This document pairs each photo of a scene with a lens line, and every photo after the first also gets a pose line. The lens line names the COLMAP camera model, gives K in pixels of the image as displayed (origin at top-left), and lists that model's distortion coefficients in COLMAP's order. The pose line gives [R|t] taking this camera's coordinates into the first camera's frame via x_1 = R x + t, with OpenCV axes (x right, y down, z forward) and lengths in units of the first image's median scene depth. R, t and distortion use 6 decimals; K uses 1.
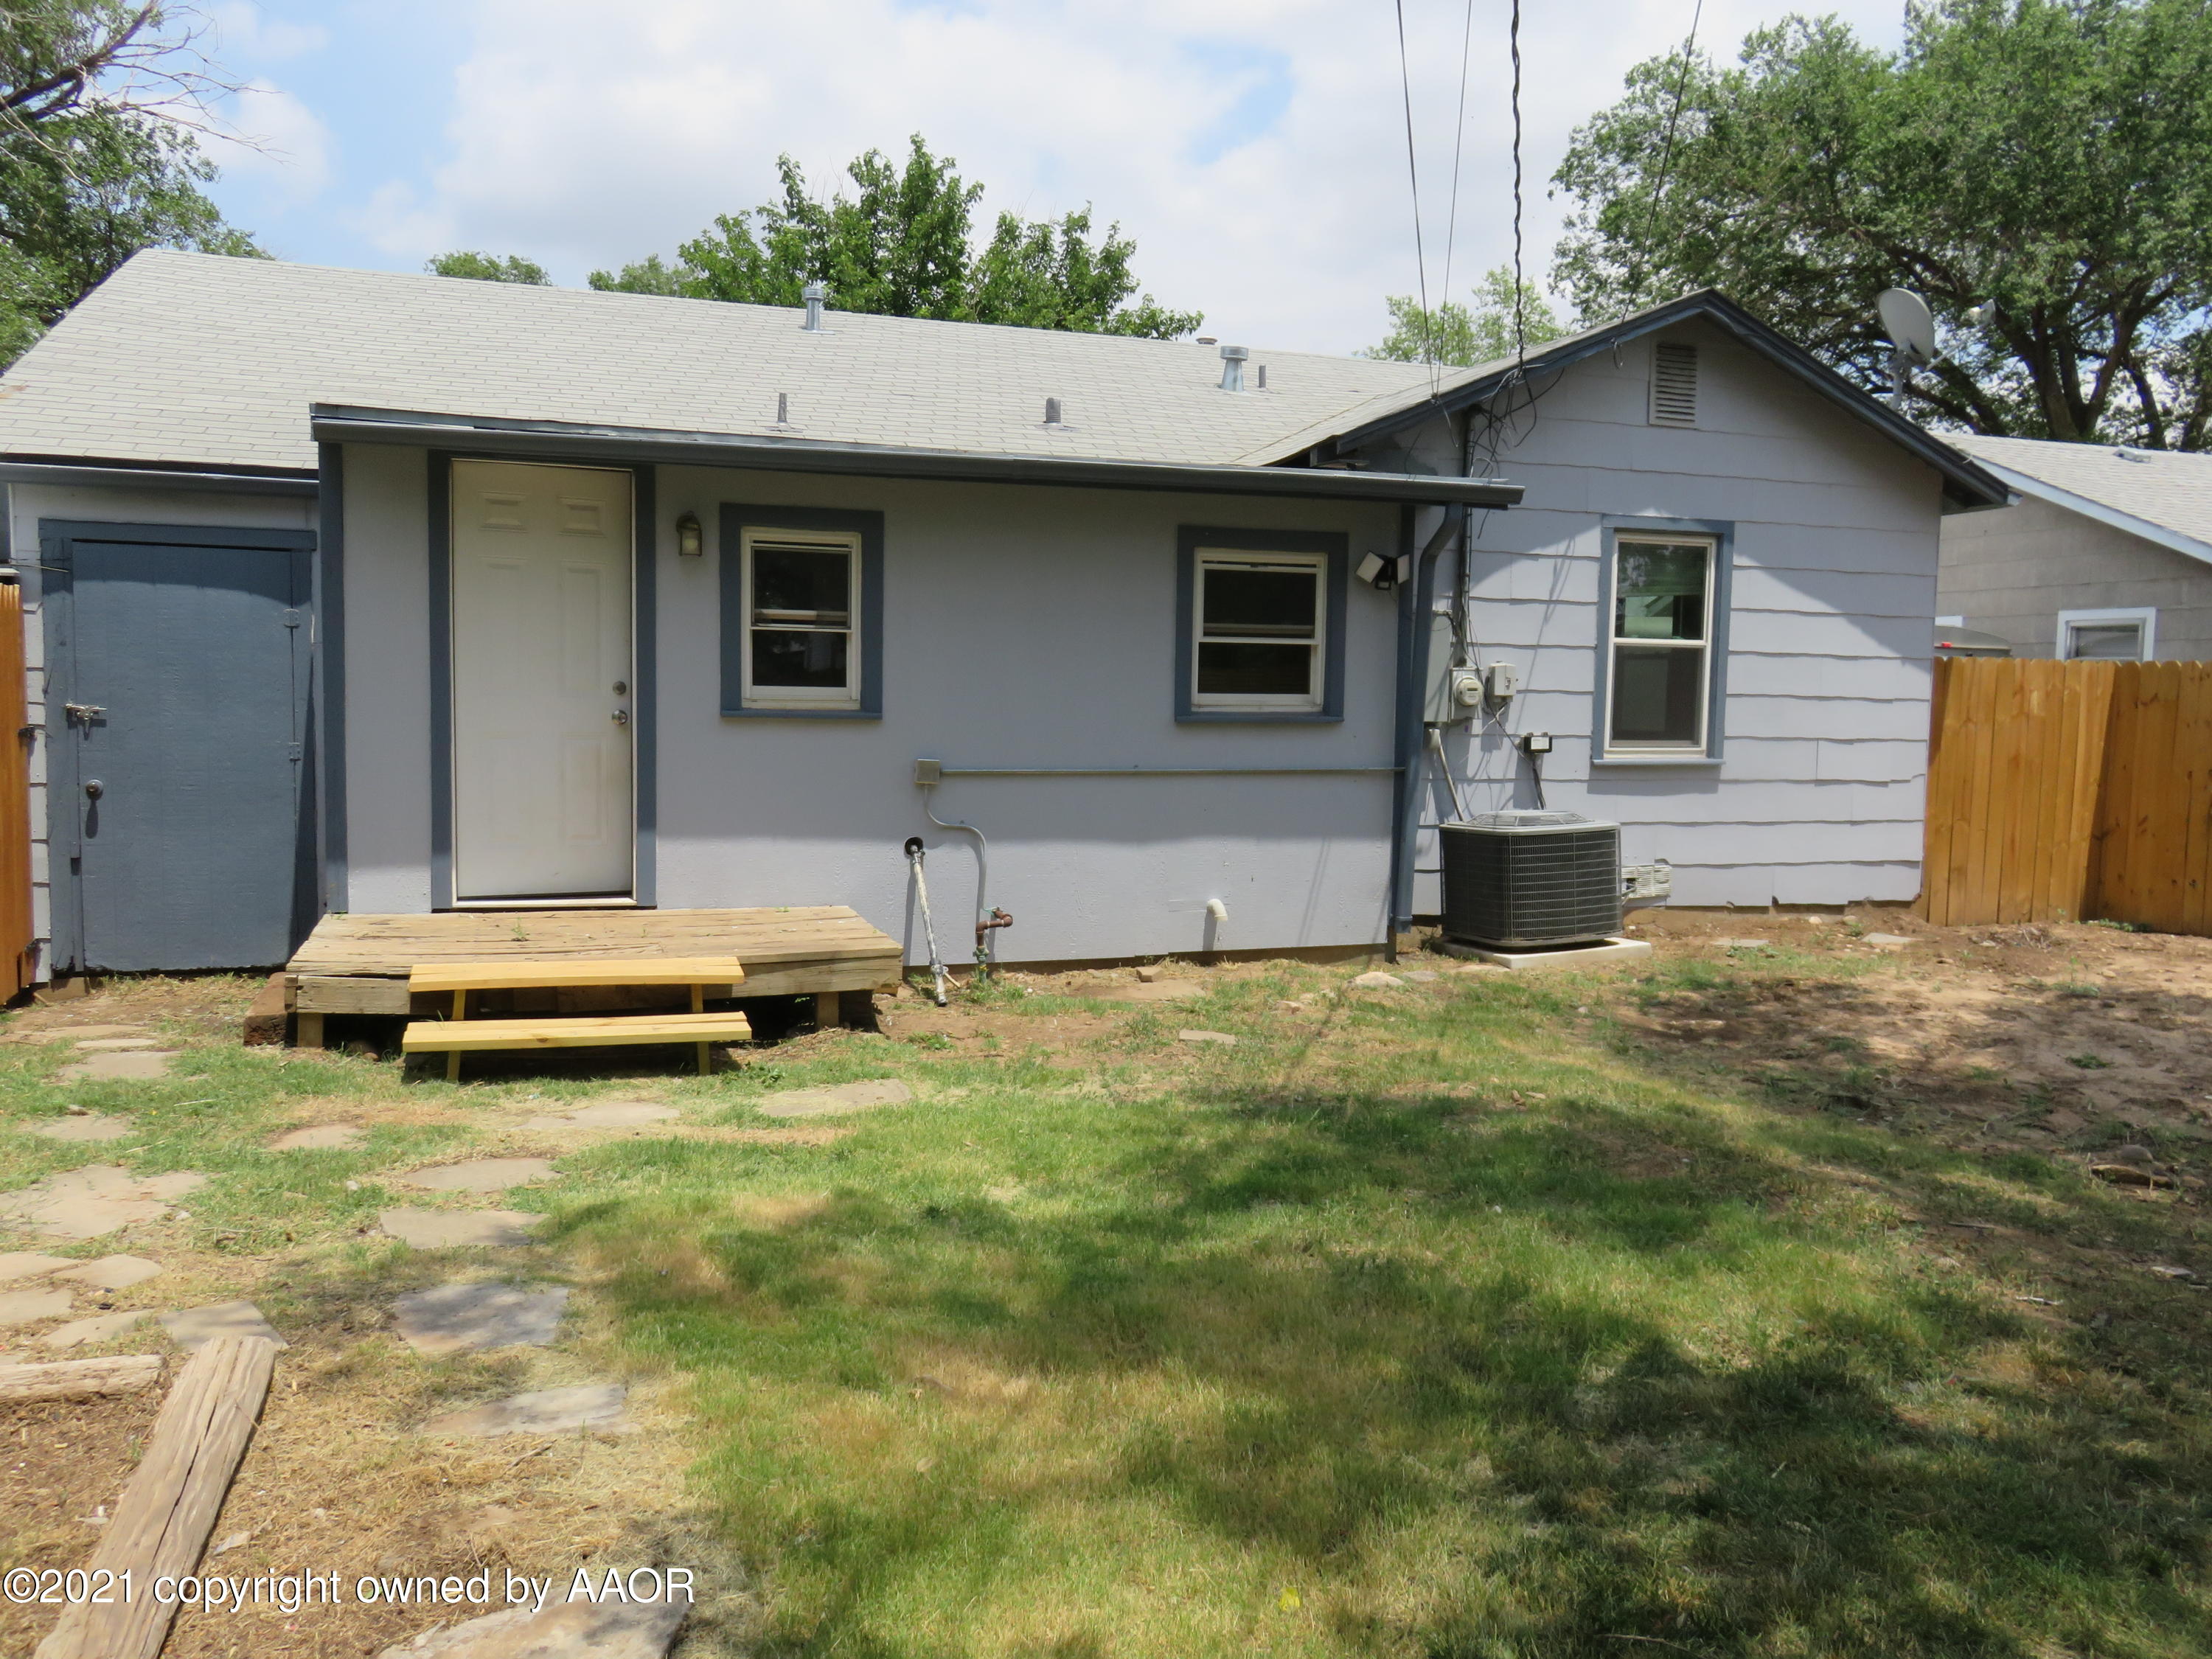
lens RADIAL K [[1639.0, 0, 1114.0], [0, 1639.0, 839.5], [0, 0, 1]] dist [-0.030443, 0.014362]
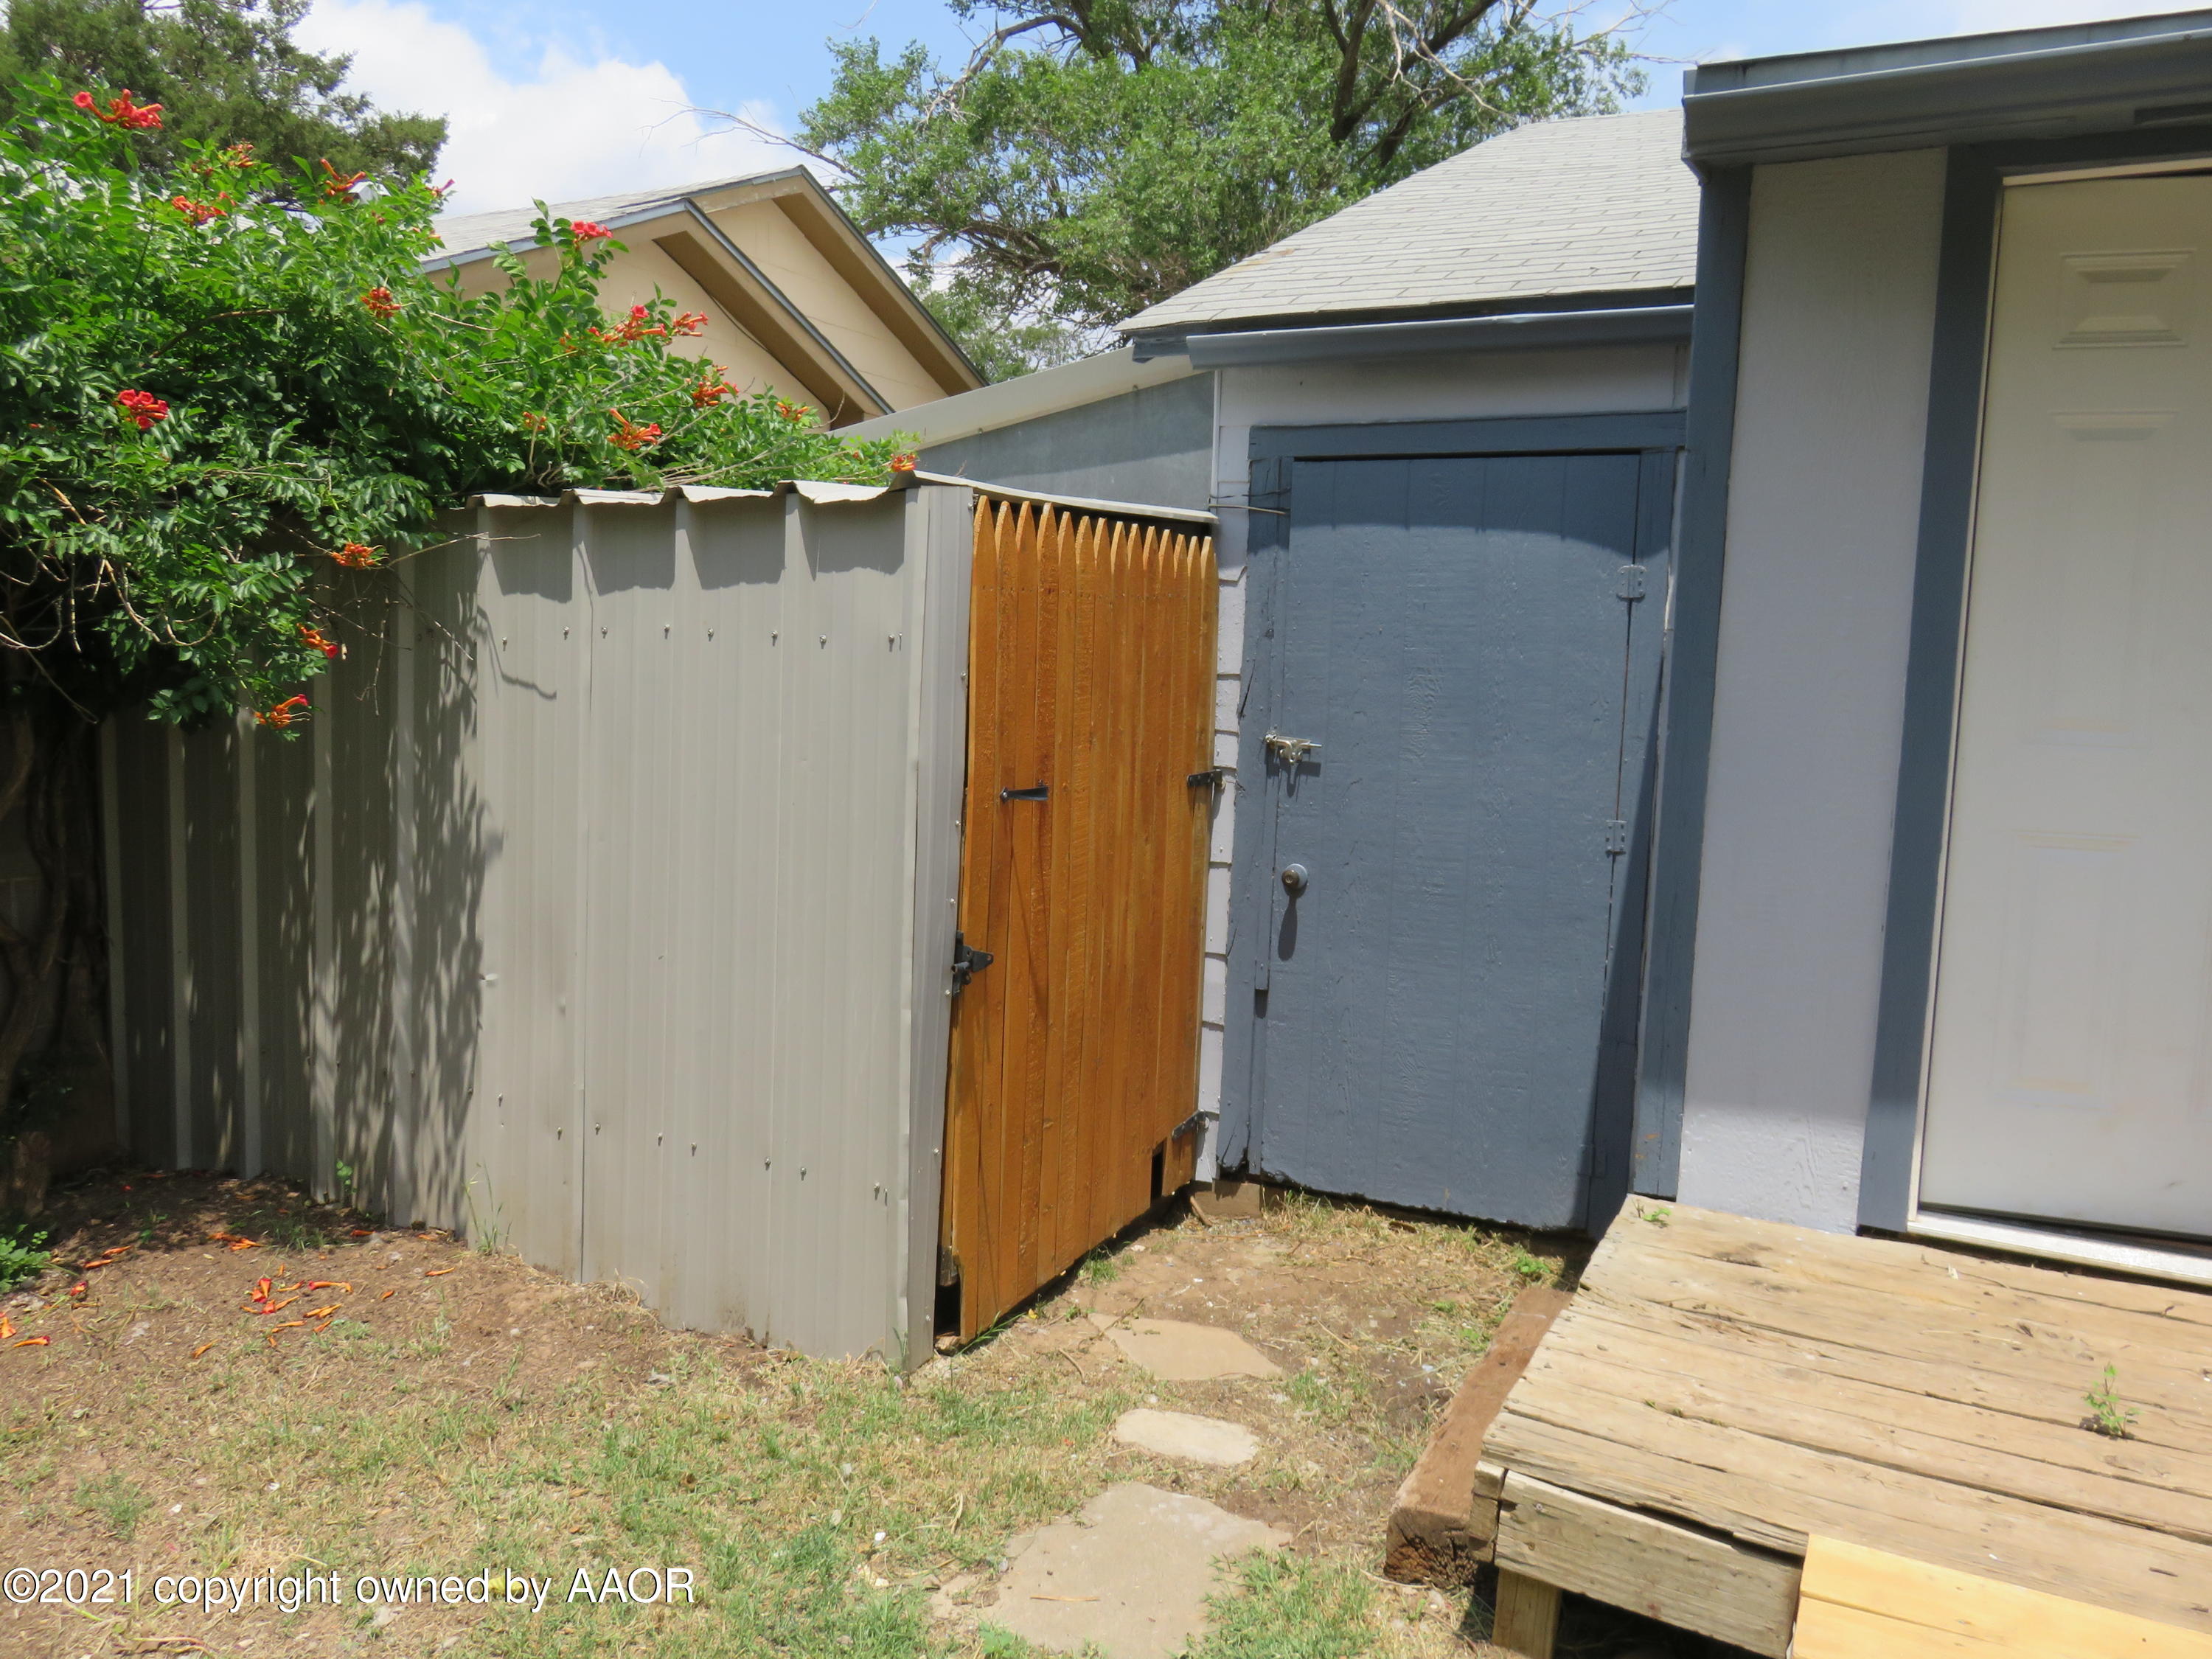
lens RADIAL K [[1639.0, 0, 1108.1], [0, 1639.0, 841.6], [0, 0, 1]] dist [-0.030443, 0.014362]
pose [[0.684776, 0.075631, -0.724819, -0.243137], [-0.080042, 0.996388, 0.028348, -0.056476], [0.724345, 0.038604, 0.688356, 0.539655]]
